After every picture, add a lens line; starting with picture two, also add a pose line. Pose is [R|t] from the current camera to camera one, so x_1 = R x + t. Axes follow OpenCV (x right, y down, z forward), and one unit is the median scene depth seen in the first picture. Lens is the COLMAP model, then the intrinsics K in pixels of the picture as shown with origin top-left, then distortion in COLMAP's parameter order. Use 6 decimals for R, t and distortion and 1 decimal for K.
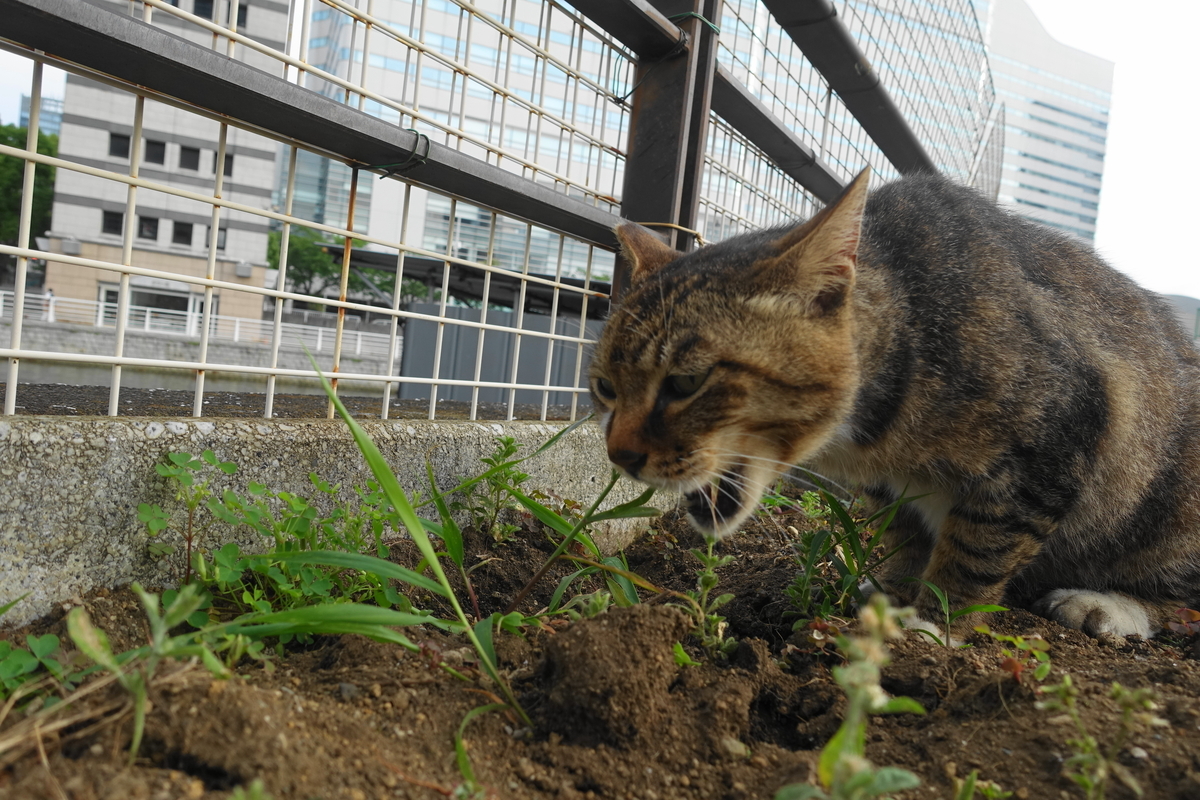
lens RADIAL K [[818.9, 0, 599.1], [0, 818.9, 399.0], [0, 0, 1]] dist [-0.003834, -0.003091]
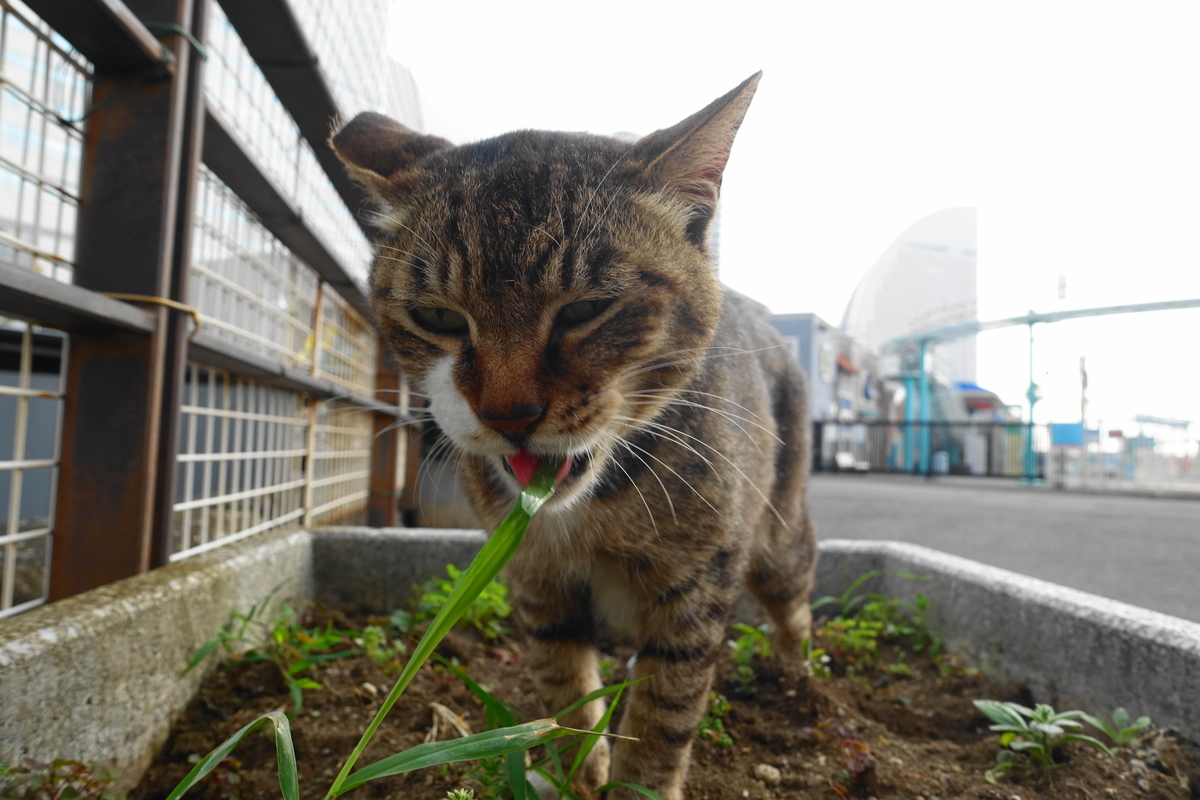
lens RADIAL K [[818.9, 0, 599.1], [0, 818.9, 399.0], [0, 0, 1]] dist [-0.003834, -0.003091]
pose [[0.780449, -0.039170, 0.623991, -0.066473], [0.069499, 0.997286, -0.024322, -0.075309], [-0.621344, 0.062349, 0.781053, 0.170012]]
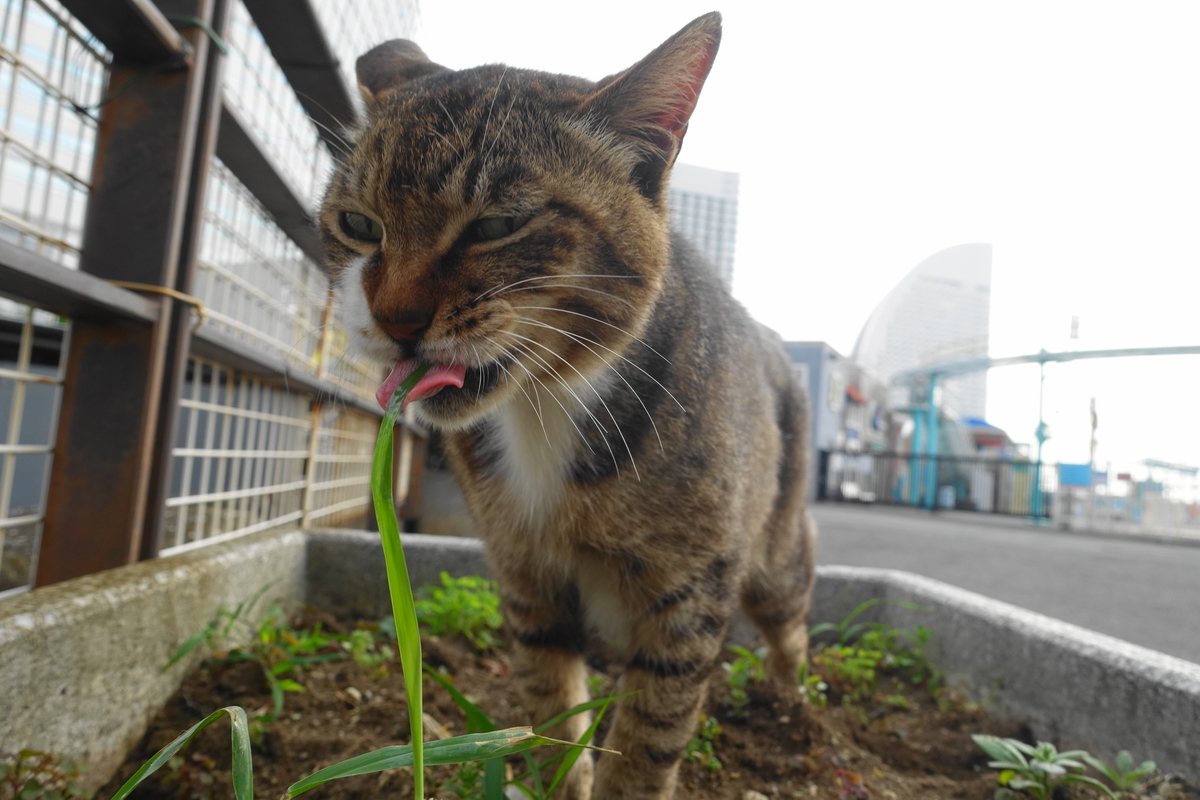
lens RADIAL K [[817.6, 0, 600.0], [0, 817.6, 400.0], [0, 0, 1]] dist [-0.001408, -0.004089]
pose [[0.786454, 0.010036, 0.617568, -0.056023], [0.023865, 0.998628, -0.046620, -0.068275], [-0.617188, 0.051402, 0.785135, 0.176506]]
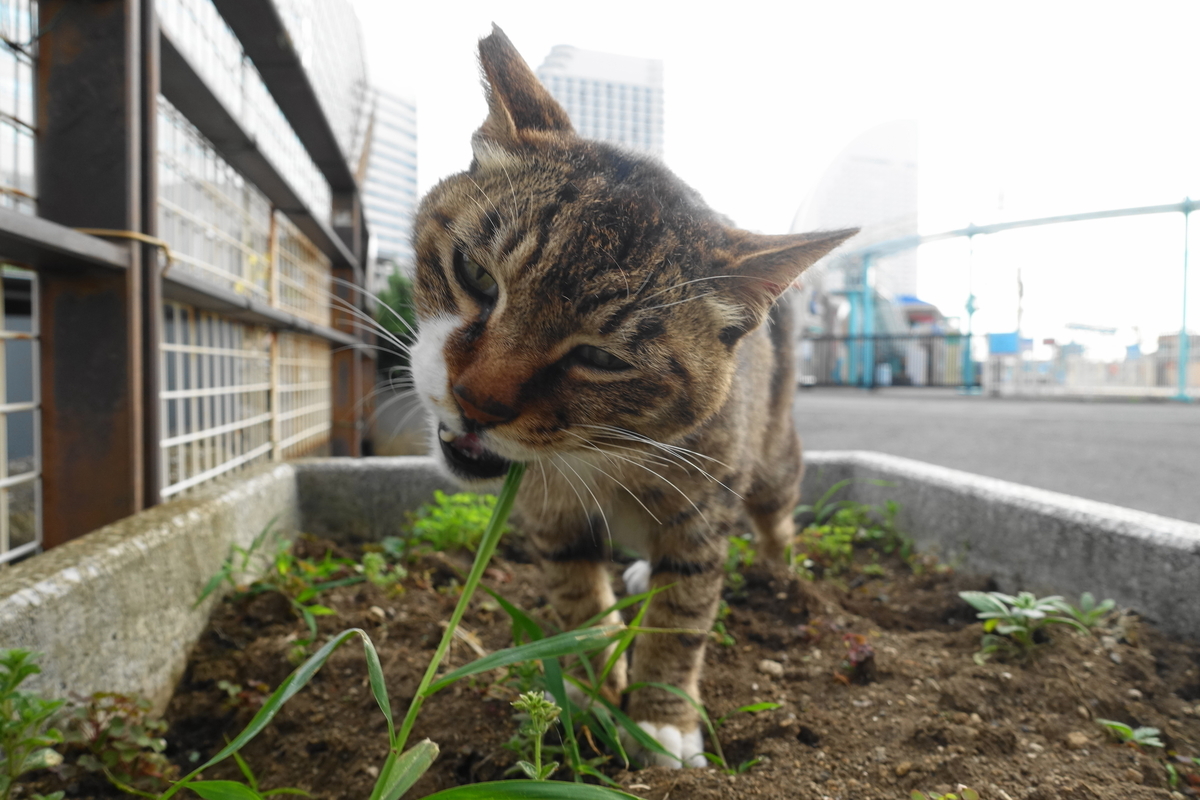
lens RADIAL K [[818.9, 0, 599.1], [0, 818.9, 399.0], [0, 0, 1]] dist [-0.003834, -0.003091]
pose [[0.738205, -0.124707, 0.662949, -0.101357], [0.100795, 0.992122, 0.074391, -0.078962], [-0.667003, 0.011906, 0.744960, 0.183775]]
